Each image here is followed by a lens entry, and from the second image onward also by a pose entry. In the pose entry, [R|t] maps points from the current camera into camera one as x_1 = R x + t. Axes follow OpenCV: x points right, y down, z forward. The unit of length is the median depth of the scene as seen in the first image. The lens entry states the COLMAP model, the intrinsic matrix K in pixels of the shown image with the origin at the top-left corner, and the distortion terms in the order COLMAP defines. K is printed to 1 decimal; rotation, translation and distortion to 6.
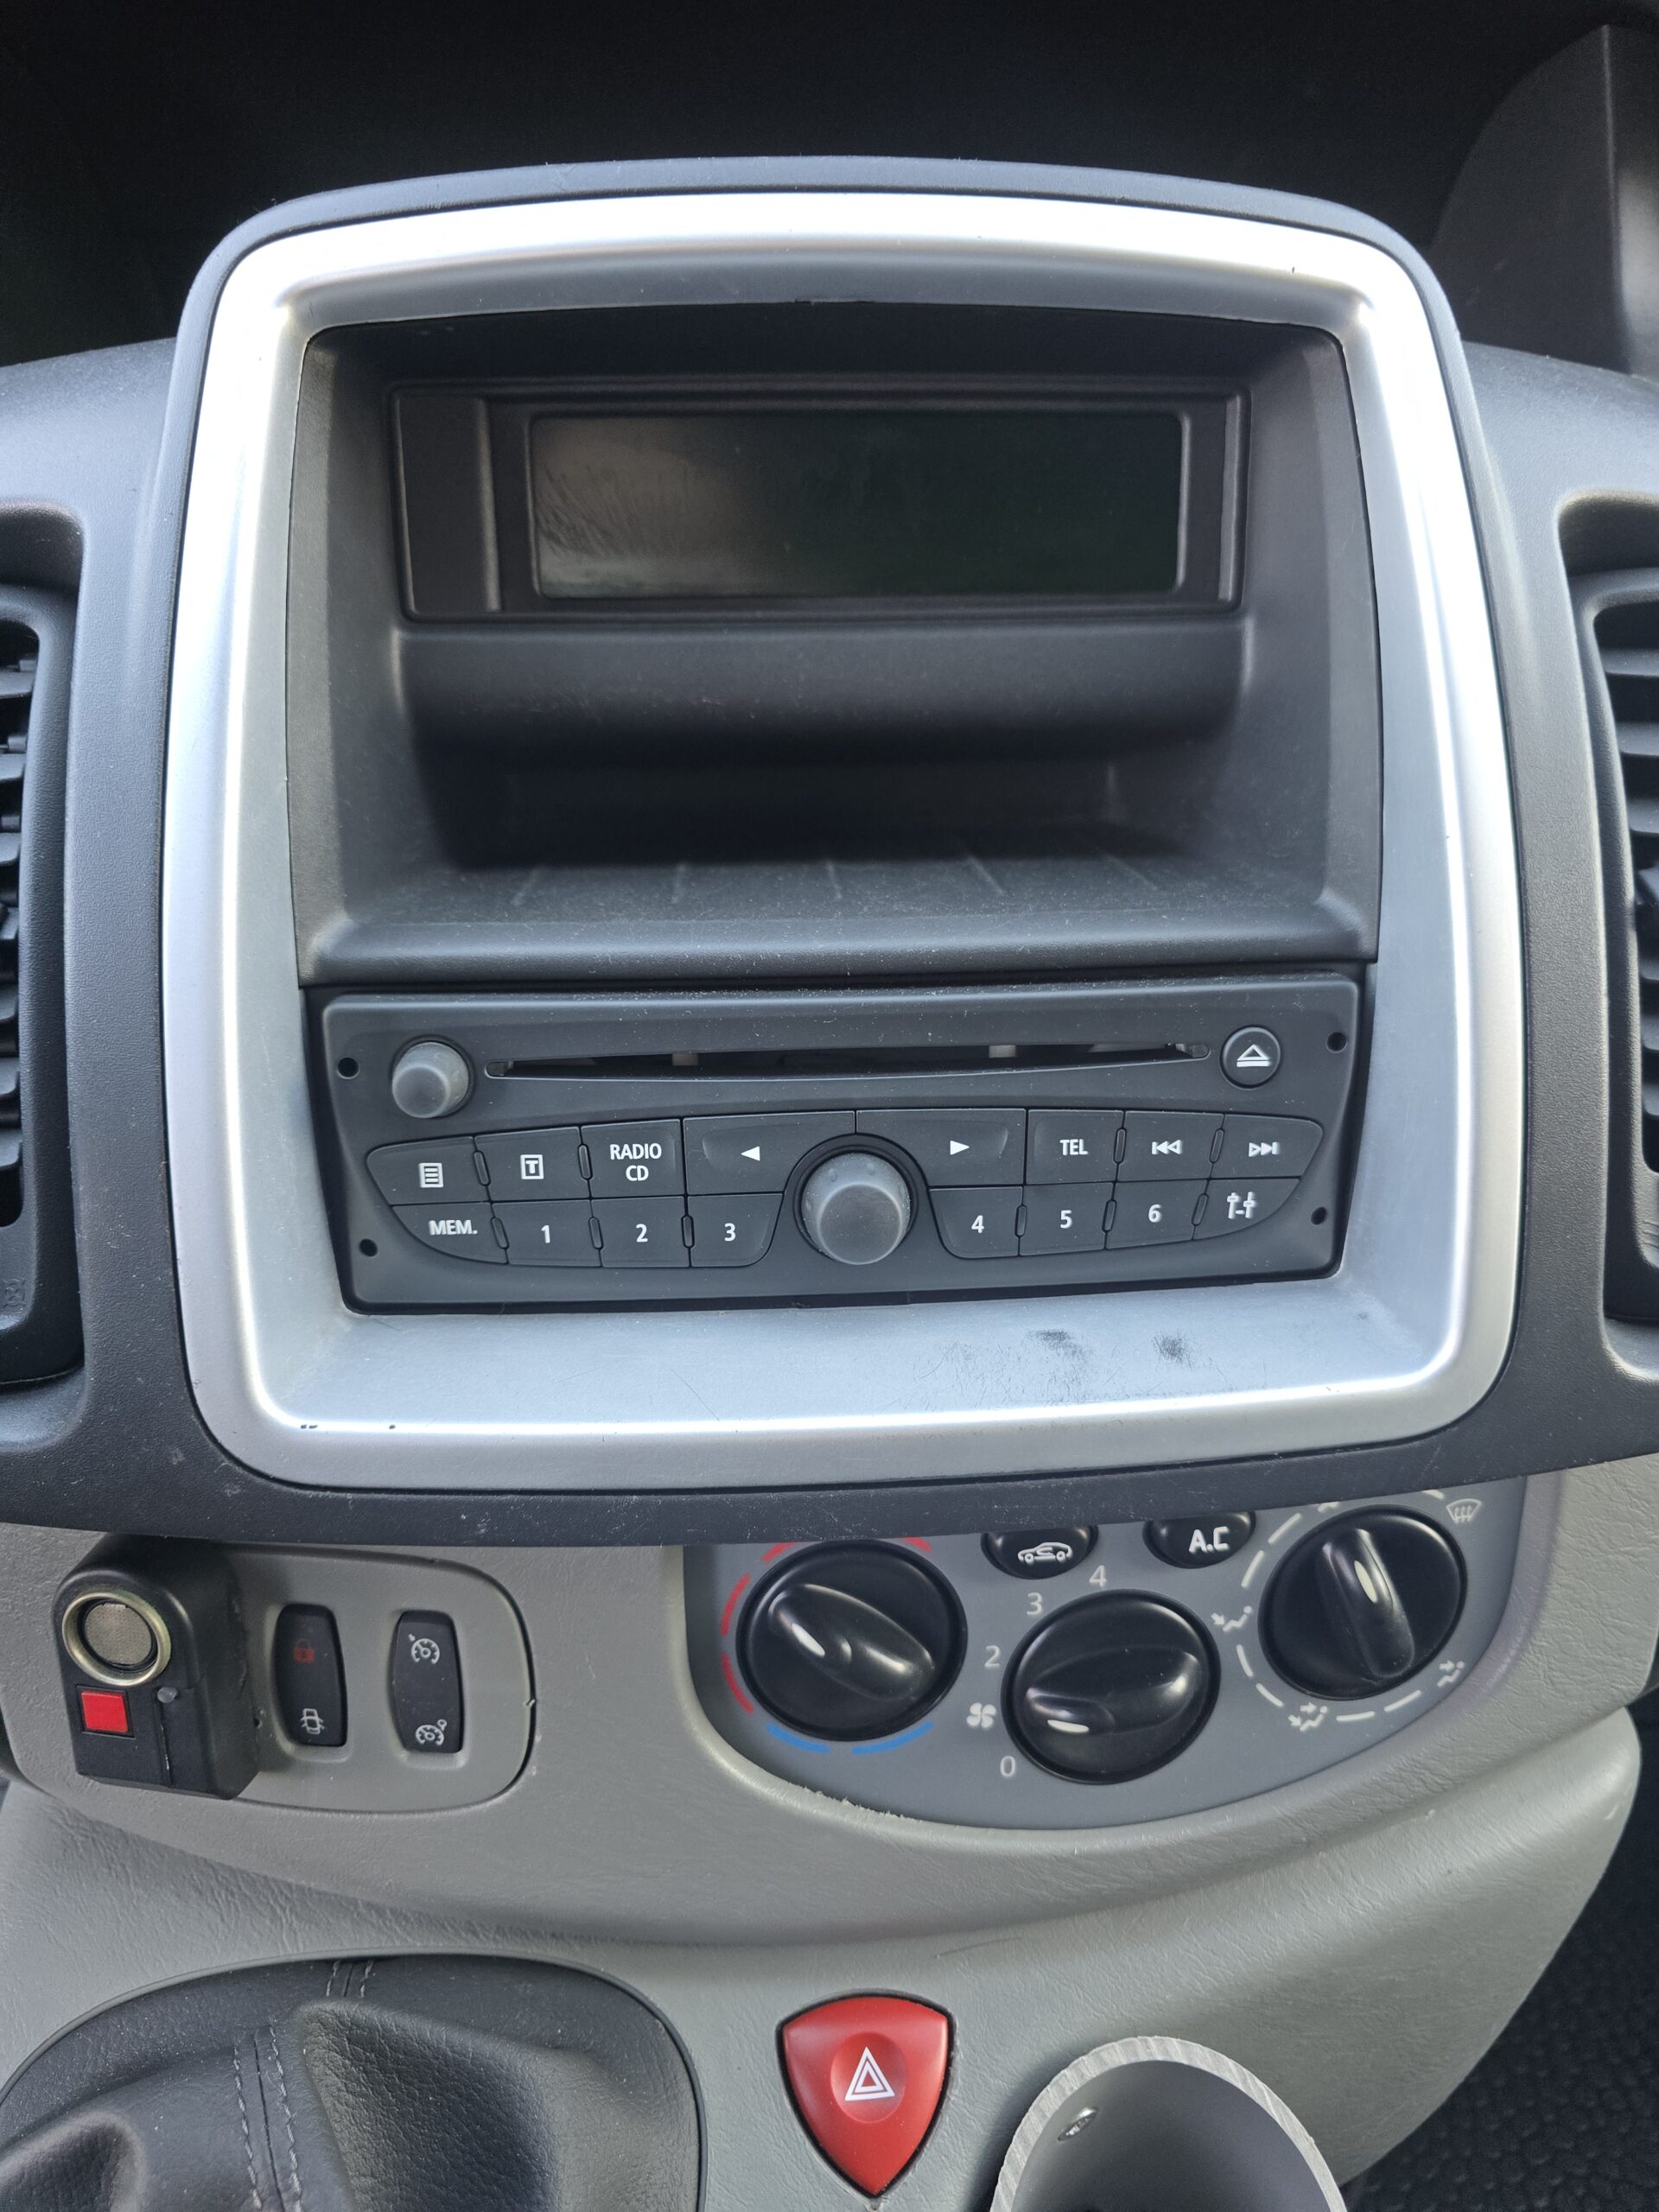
lens RADIAL K [[1495.9, 0, 816.0], [0, 1495.9, 1107.0], [0, 0, 1]] dist [0.044191, -0.034600]
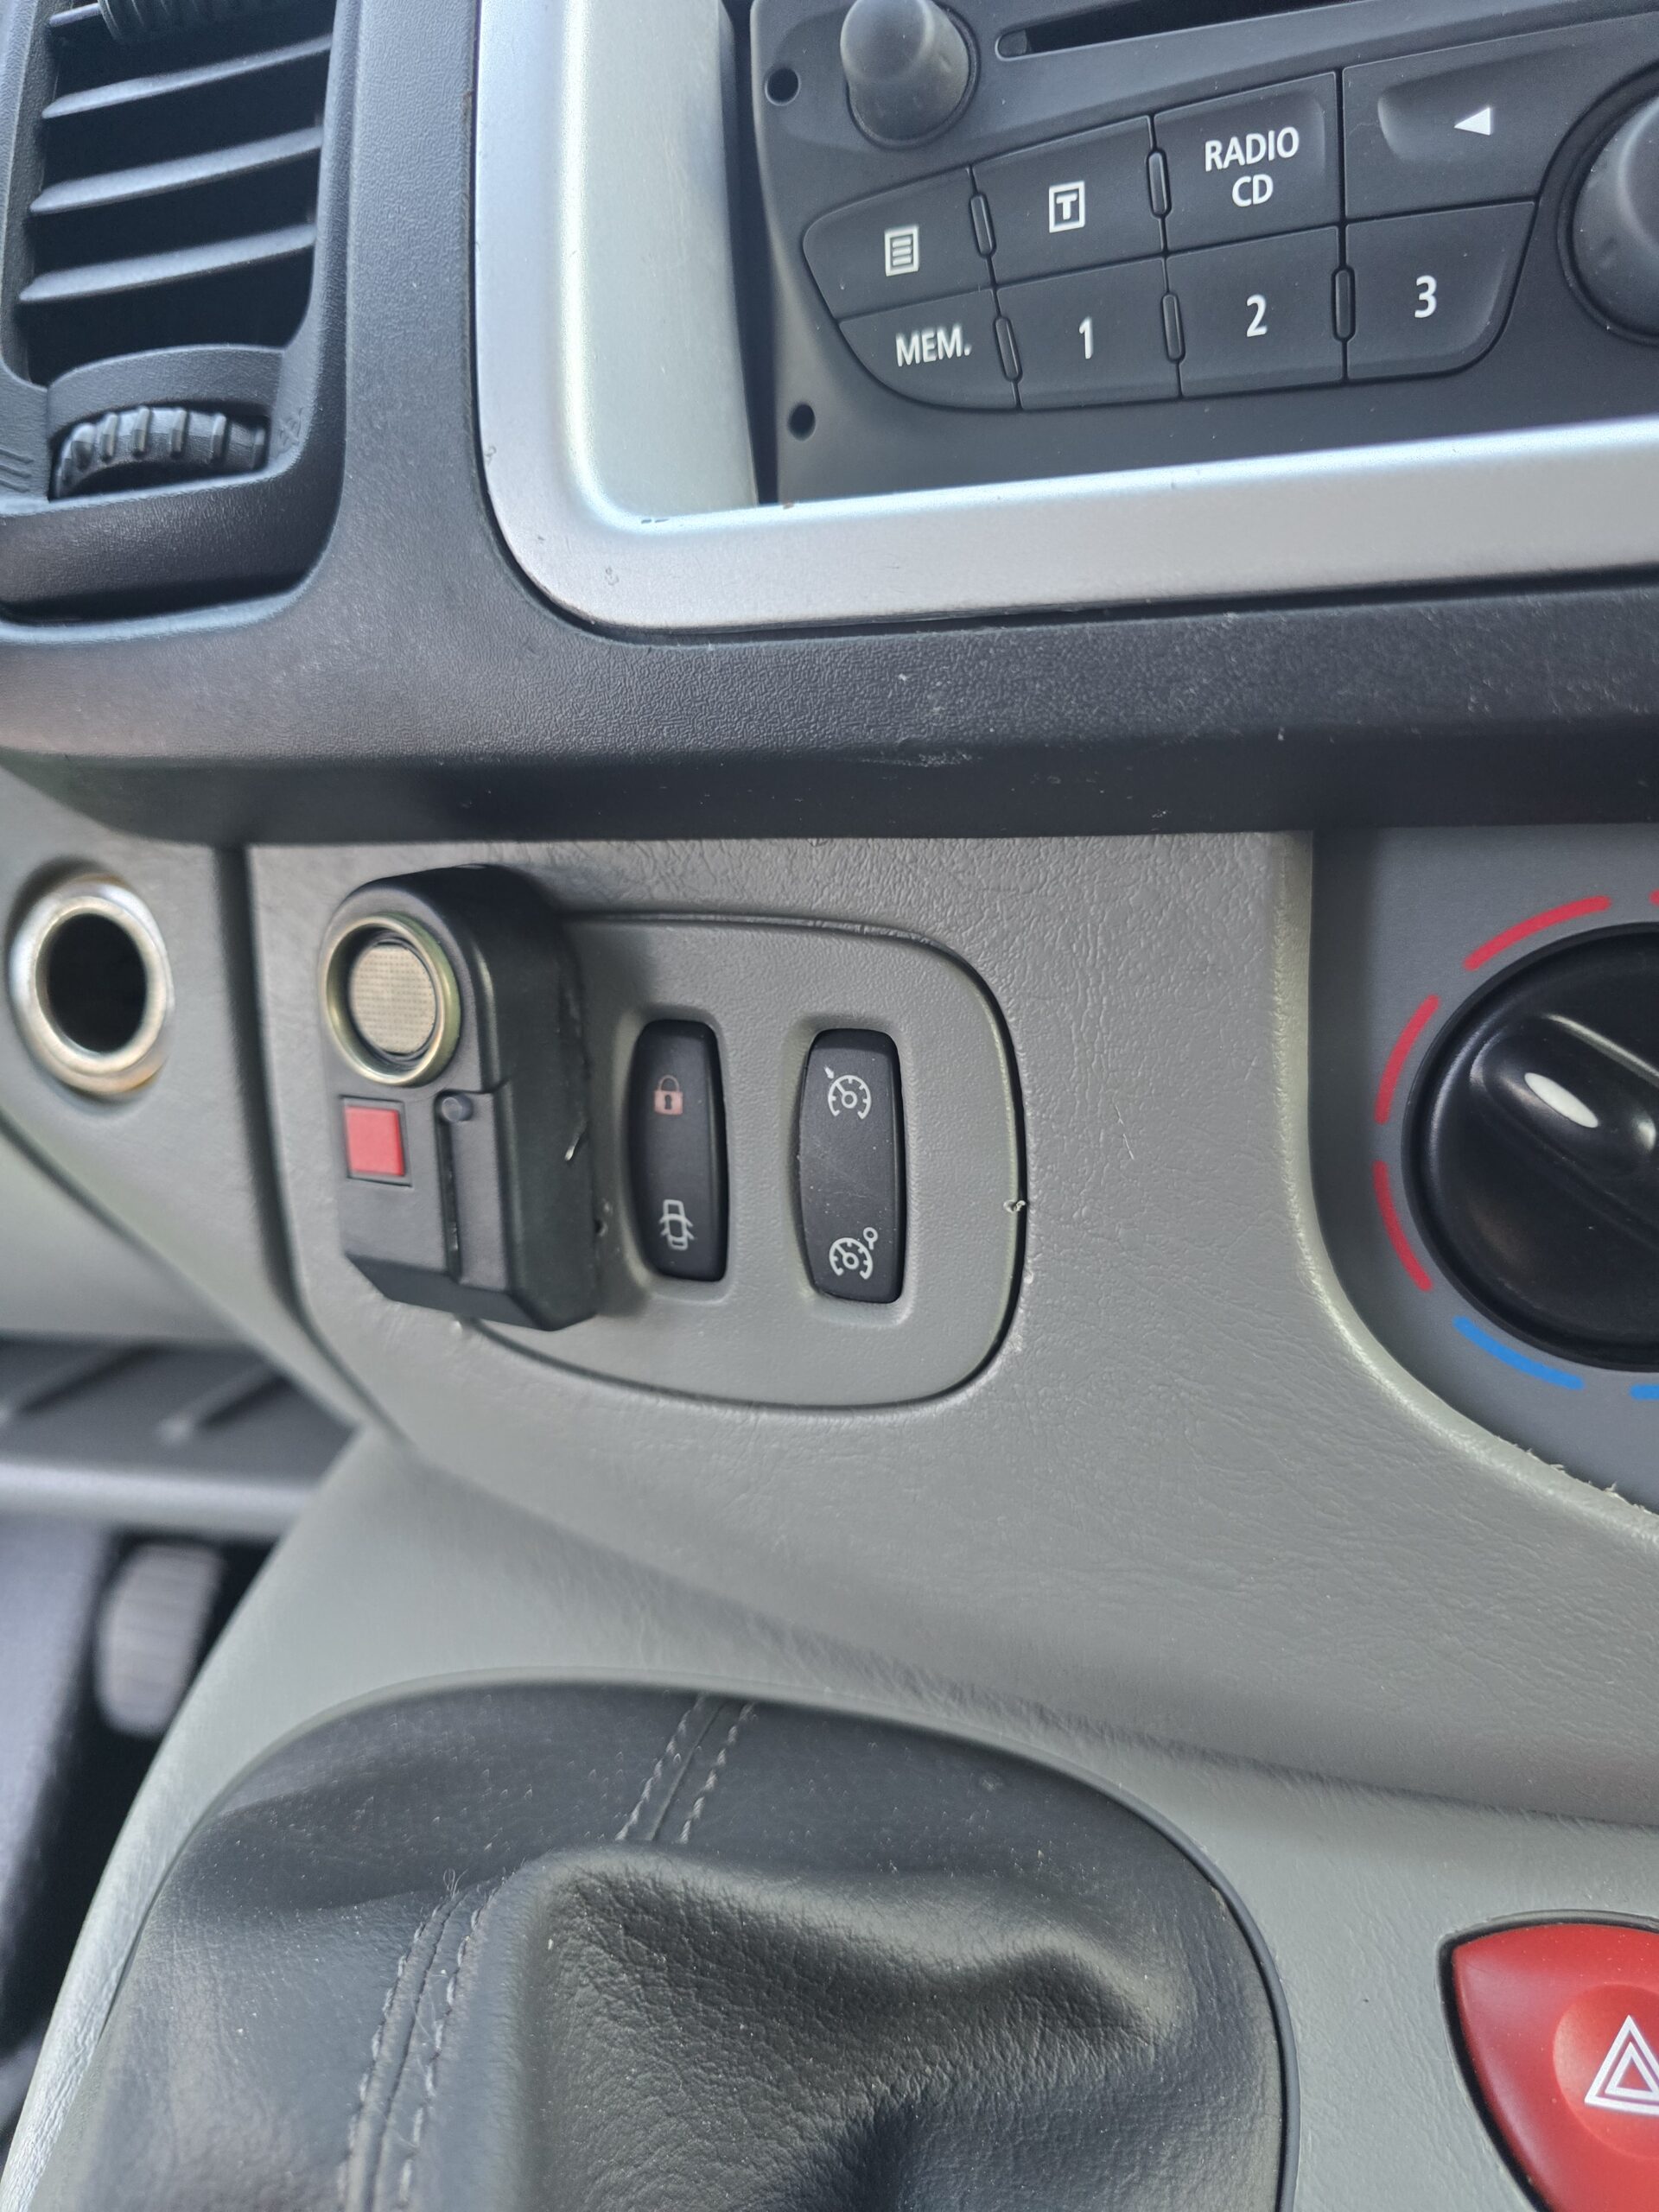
lens RADIAL K [[1525.6, 0, 834.8], [0, 1525.6, 1107.0], [0, 0, 1]] dist [-0.031786, 0.000772]
pose [[0.933906, 0.032799, -0.356010, -0.051681], [-0.072108, 0.992599, -0.097710, 0.424208], [0.350170, 0.116924, 0.929360, 0.443365]]
